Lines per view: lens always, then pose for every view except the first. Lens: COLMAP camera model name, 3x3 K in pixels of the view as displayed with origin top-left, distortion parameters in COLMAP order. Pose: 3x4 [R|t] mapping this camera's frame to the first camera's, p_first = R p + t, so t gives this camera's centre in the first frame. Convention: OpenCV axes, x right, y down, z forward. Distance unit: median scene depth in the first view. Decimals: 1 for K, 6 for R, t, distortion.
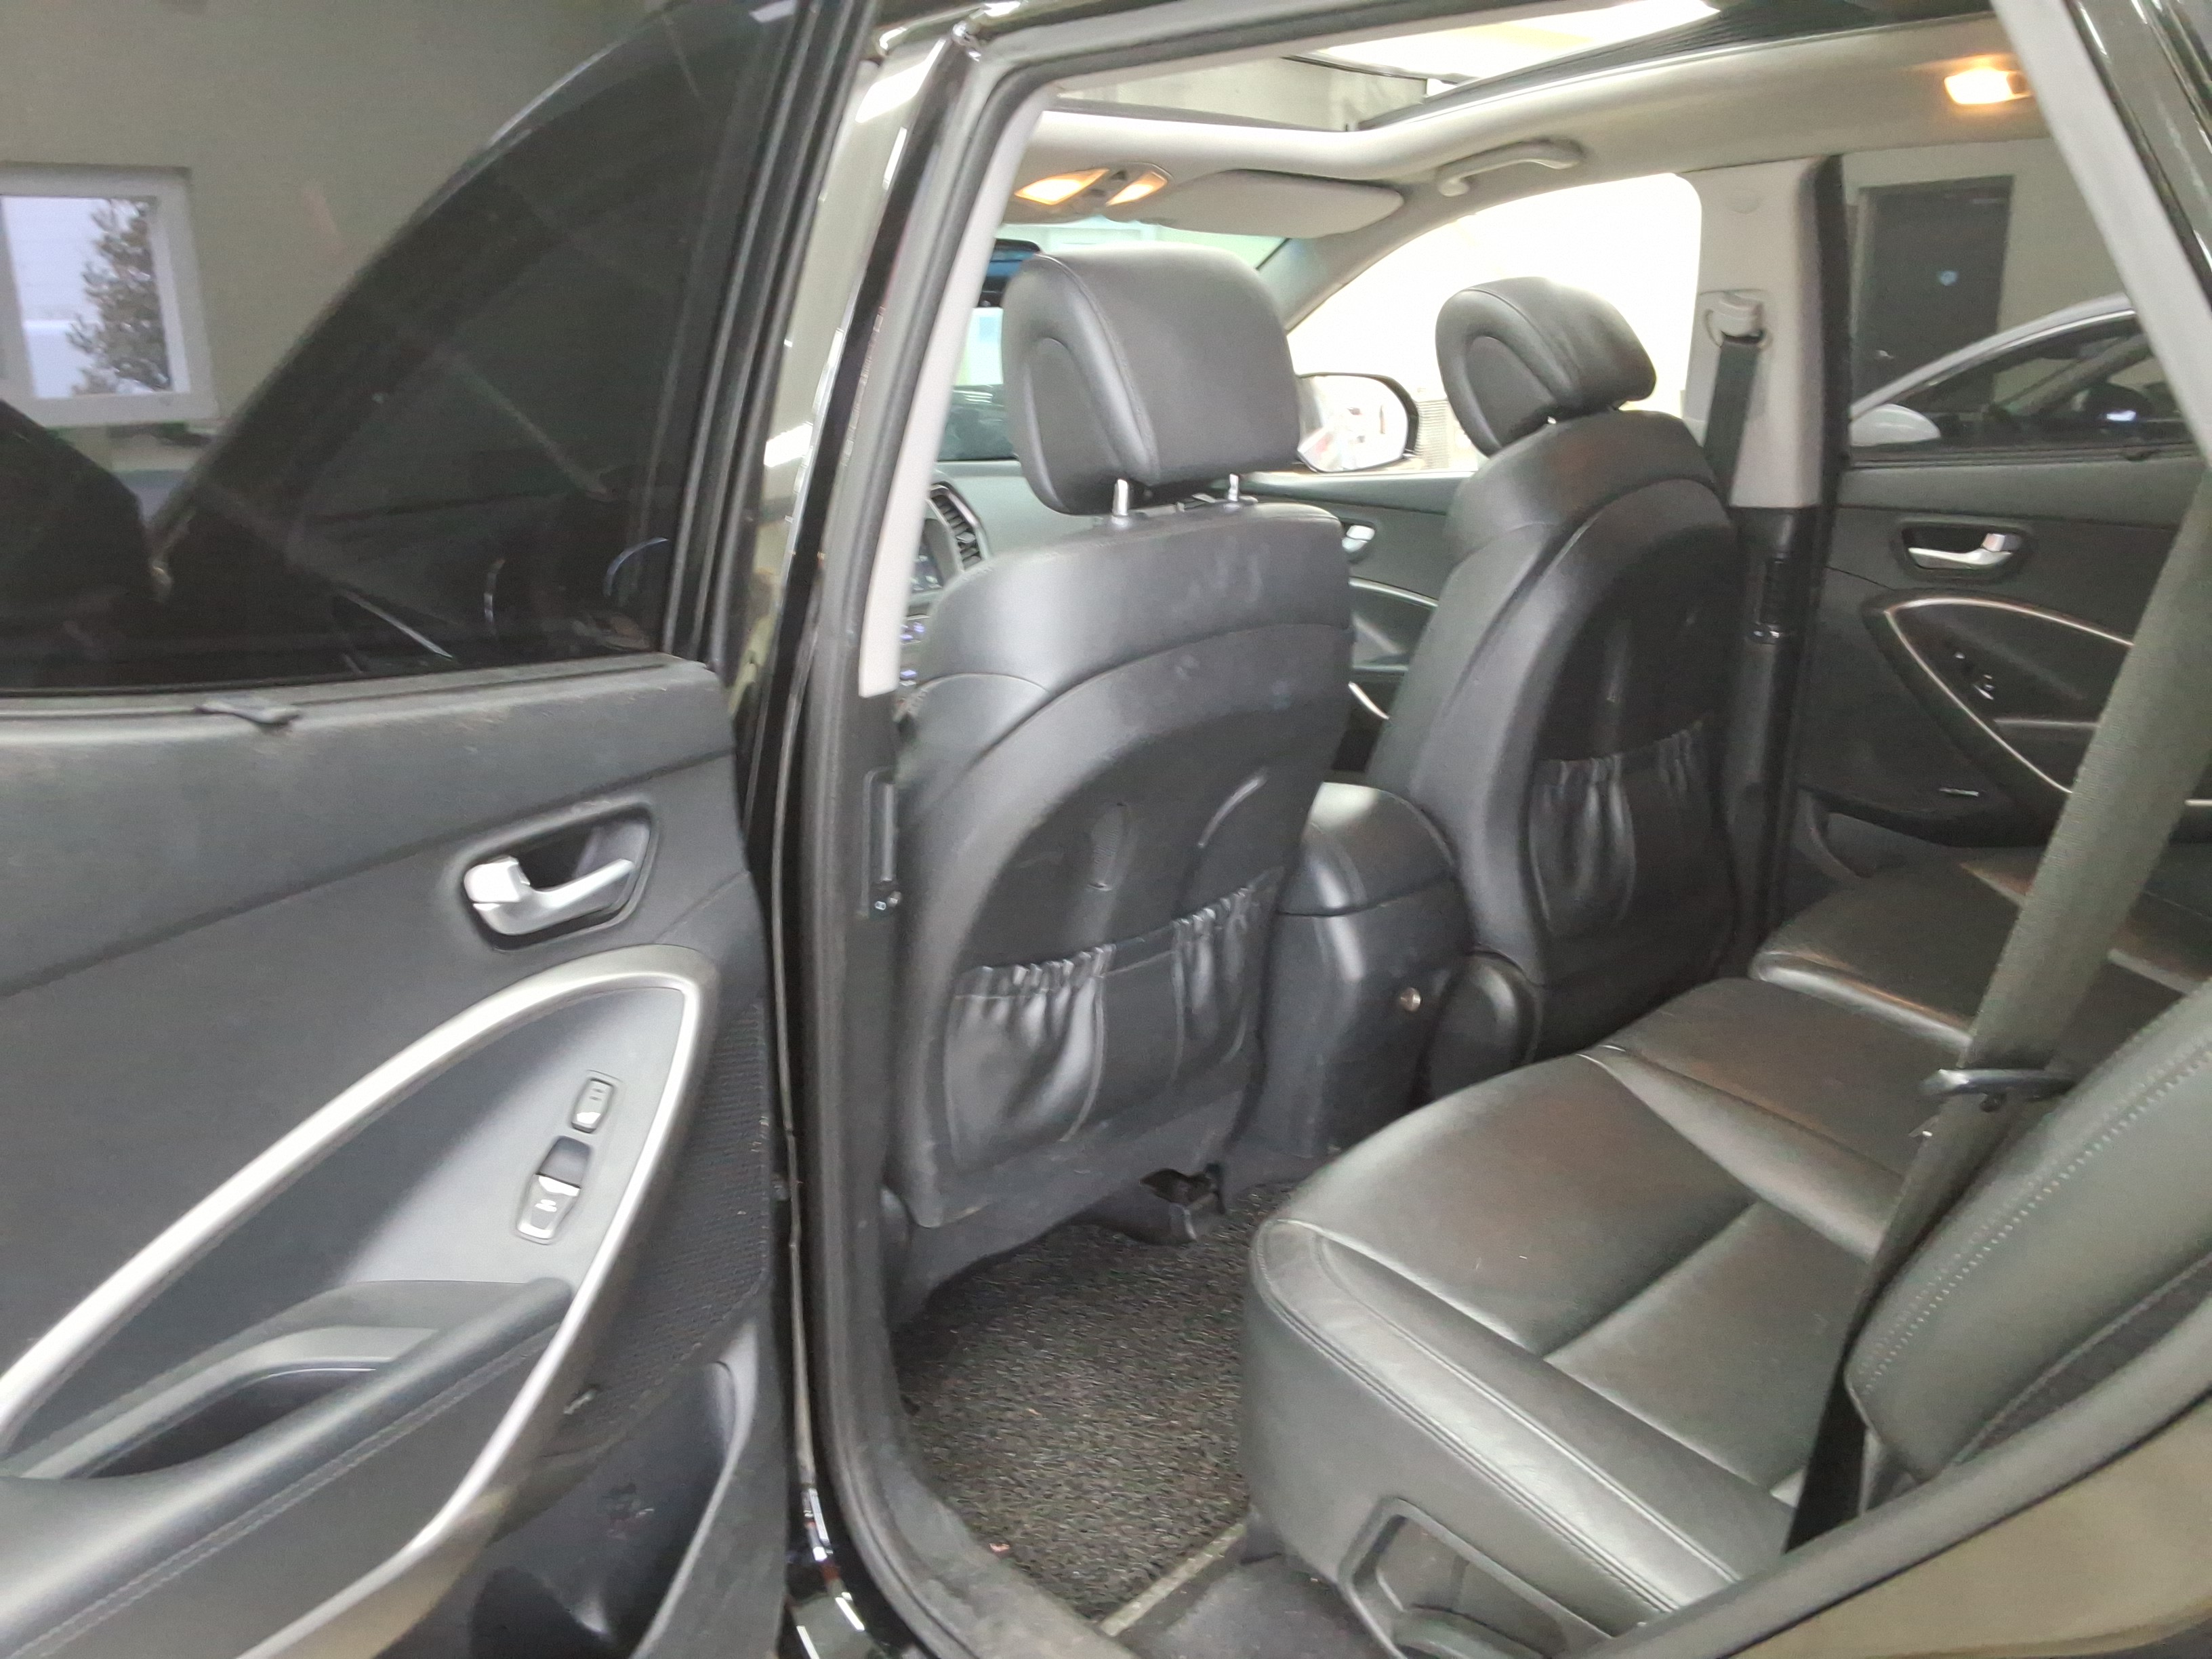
lens RADIAL K [[1718.9, 0, 1099.2], [0, 1718.9, 821.0], [0, 0, 1]] dist [0.140910, -0.198971]
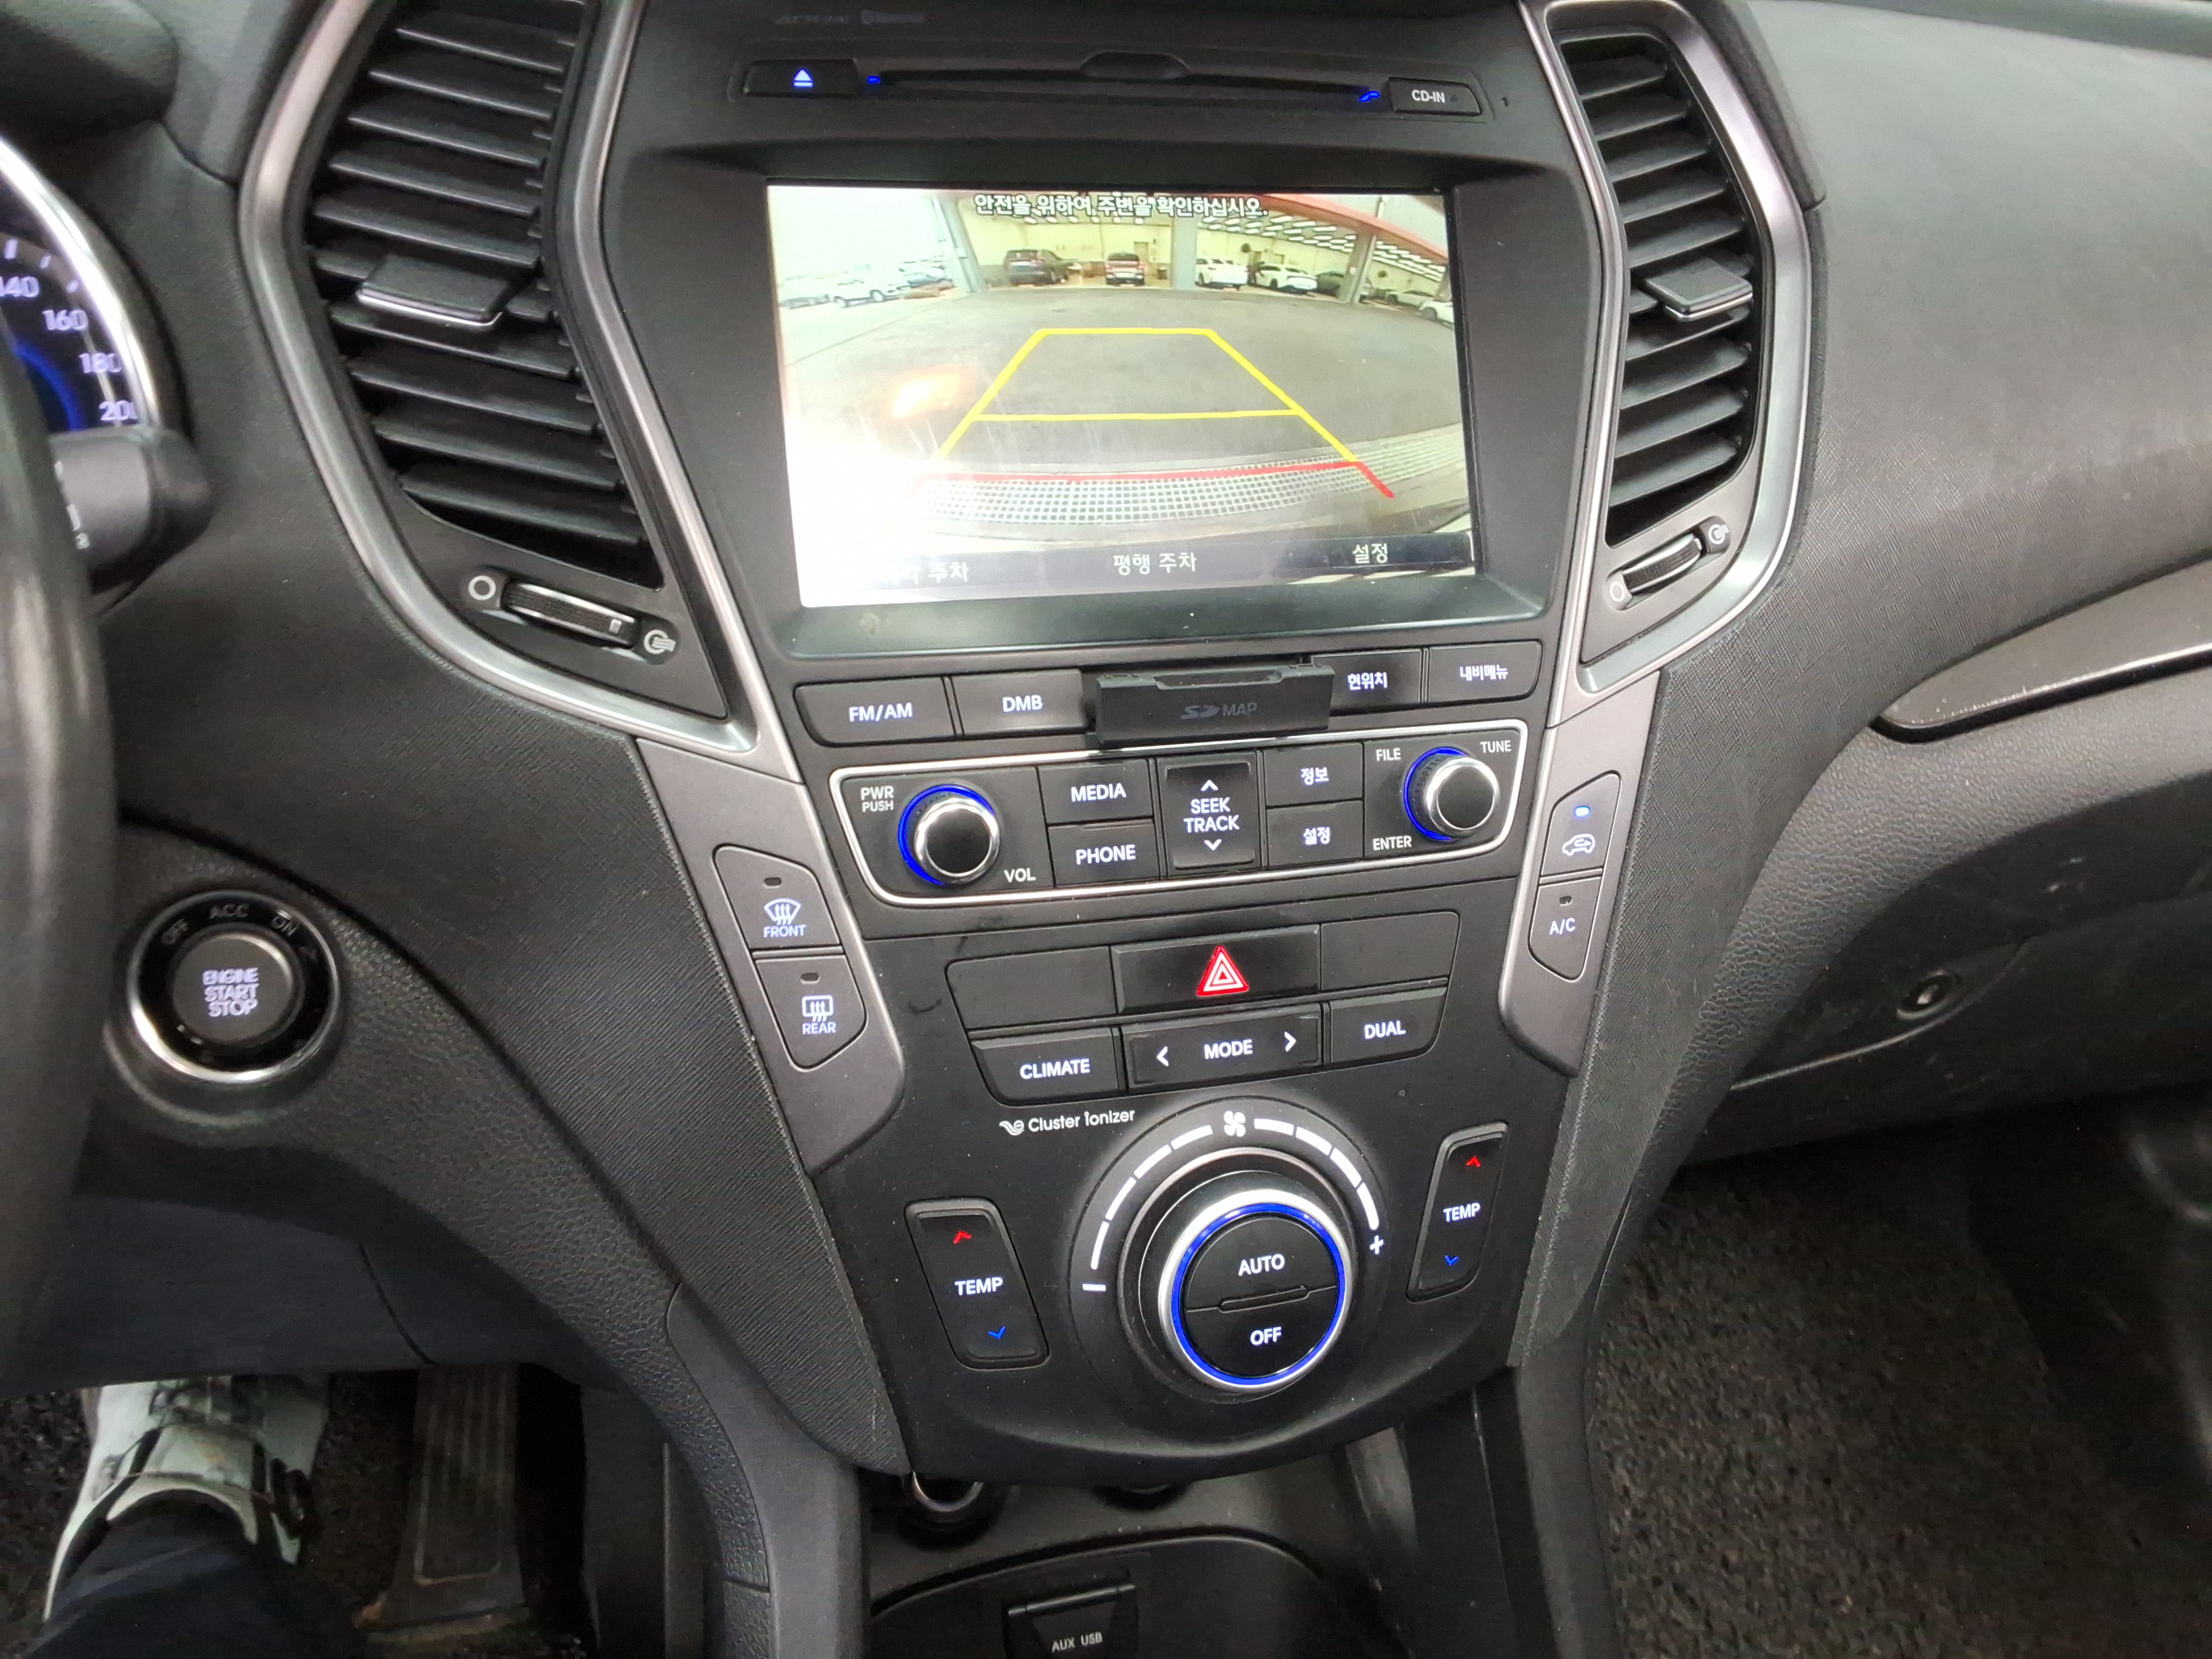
lens RADIAL K [[1718.9, 0, 1099.2], [0, 1718.9, 821.0], [0, 0, 1]] dist [0.140910, -0.198971]
pose [[0.872479, 0.301668, -0.384416, -0.042524], [-0.213153, 0.942851, 0.256121, -0.142515], [0.439711, -0.141521, 0.886919, 0.778981]]
